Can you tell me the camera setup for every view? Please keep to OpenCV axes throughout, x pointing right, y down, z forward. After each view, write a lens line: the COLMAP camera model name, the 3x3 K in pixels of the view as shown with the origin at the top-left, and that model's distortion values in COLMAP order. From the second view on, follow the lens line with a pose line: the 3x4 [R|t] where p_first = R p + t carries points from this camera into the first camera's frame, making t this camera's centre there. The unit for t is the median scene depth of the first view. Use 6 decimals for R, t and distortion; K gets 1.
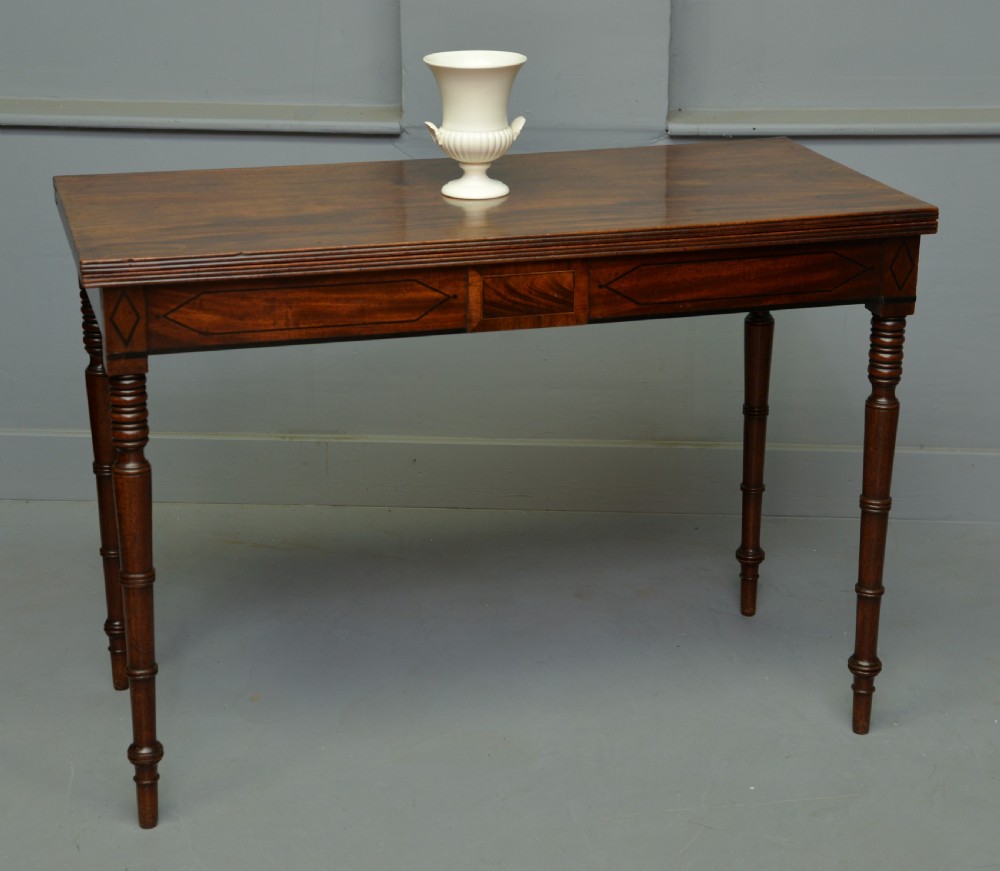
lens RADIAL K [[2191.8, 0, 501.1], [0, 2191.8, 401.5], [0, 0, 1]] dist [0.239888, 0.247904]
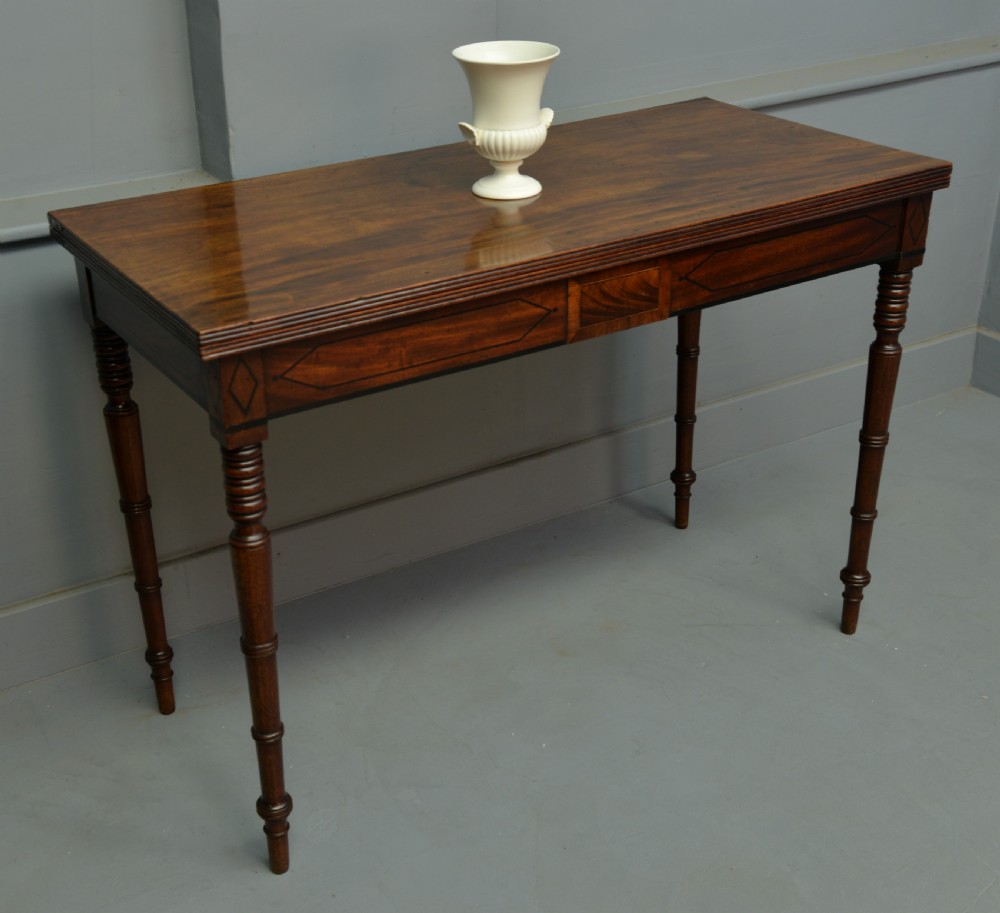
lens RADIAL K [[1501.7, 0, 464.1], [0, 1501.7, 456.7], [0, 0, 1]] dist [0.047921, 0.056092]
pose [[0.959310, -0.142965, 0.243485, -0.227203], [0.106190, 0.981706, 0.158041, -0.092392], [-0.261625, -0.125754, 0.956942, 0.373169]]
